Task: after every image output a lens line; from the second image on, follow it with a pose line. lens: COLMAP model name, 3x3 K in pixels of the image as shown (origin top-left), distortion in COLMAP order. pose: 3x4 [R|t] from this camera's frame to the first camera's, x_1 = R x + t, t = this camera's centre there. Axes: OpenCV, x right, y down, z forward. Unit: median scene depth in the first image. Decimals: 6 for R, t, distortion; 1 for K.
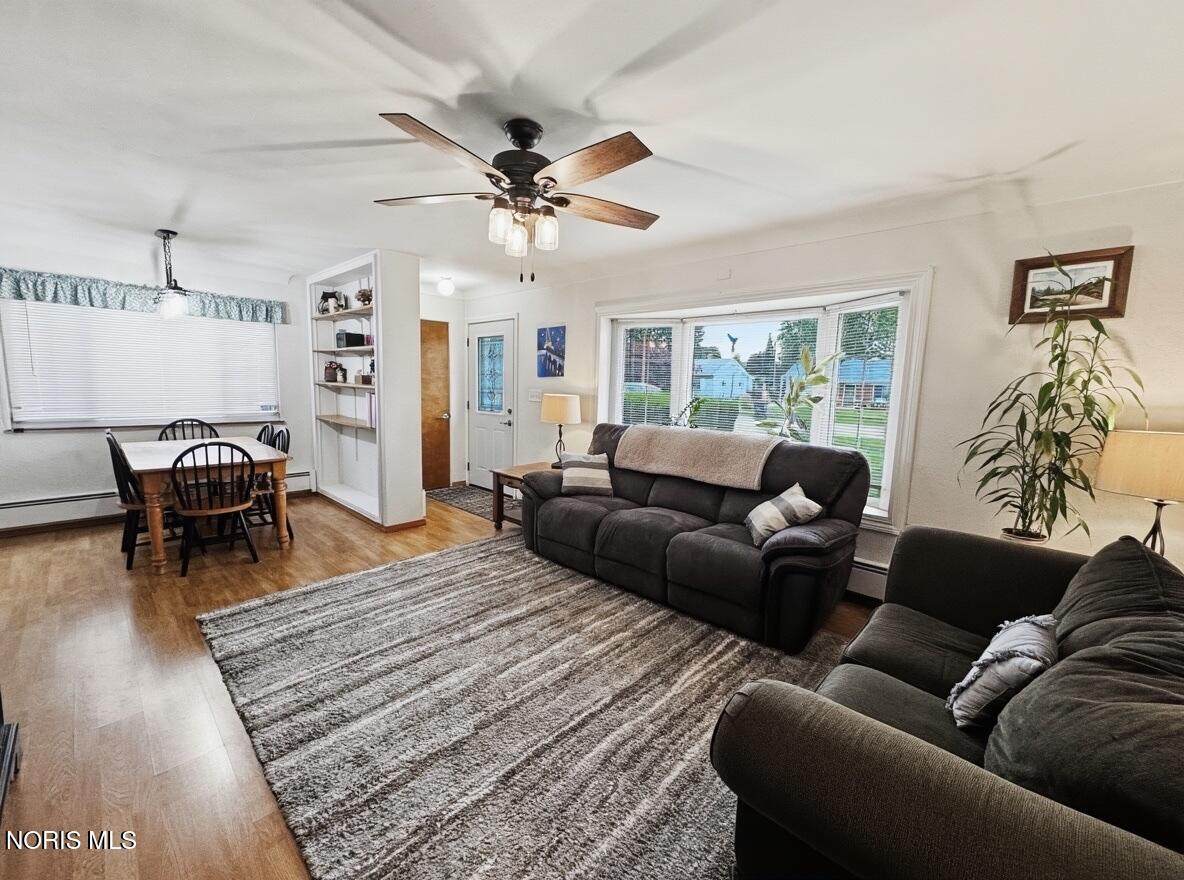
lens RADIAL K [[472.5, 0, 592.0], [0, 472.5, 440.0], [0, 0, 1]] dist [-0.001973, 0.000167]
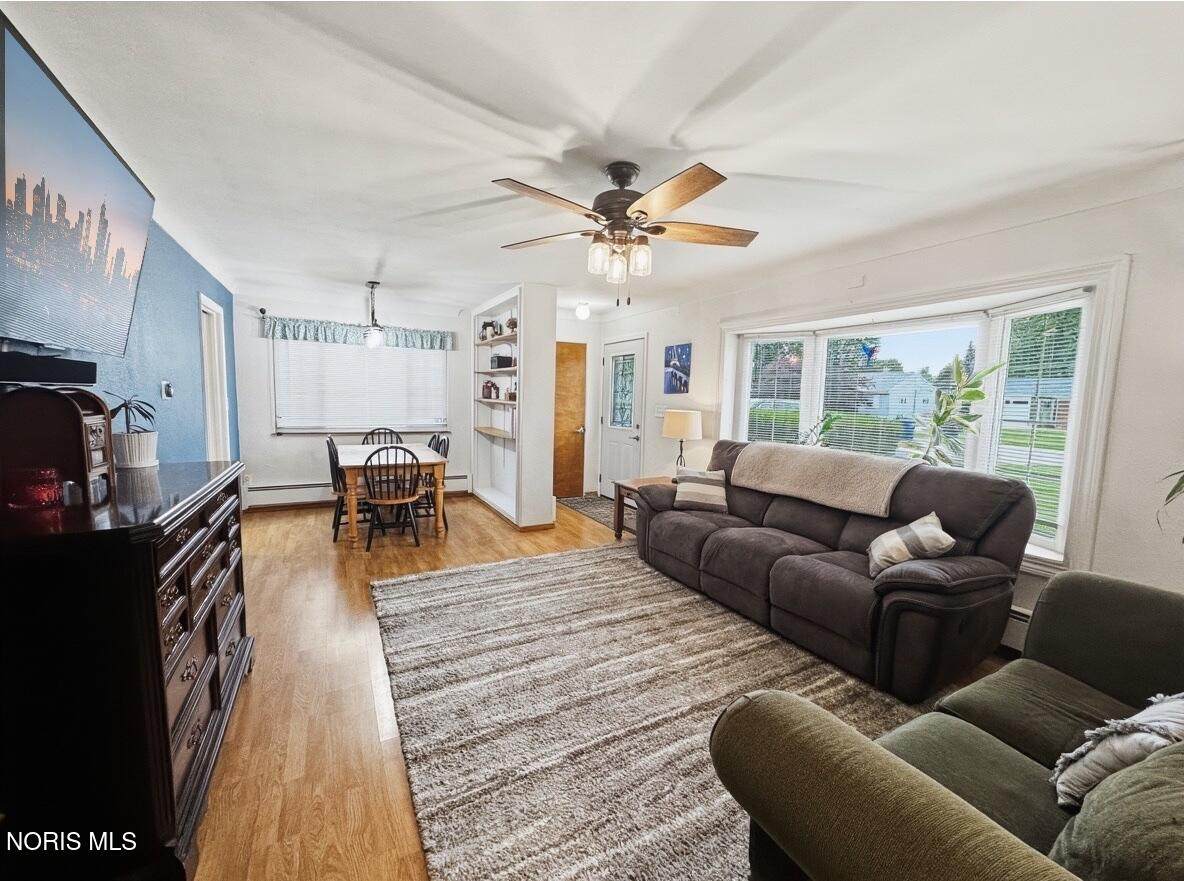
lens RADIAL K [[472.5, 0, 592.0], [0, 472.5, 440.5], [0, 0, 1]] dist [-0.001973, 0.000167]
pose [[0.950521, 0.025896, -0.309579, 0.101360], [-0.036641, 0.998909, -0.028943, 0.007298], [0.308492, 0.038854, 0.950433, -0.034739]]
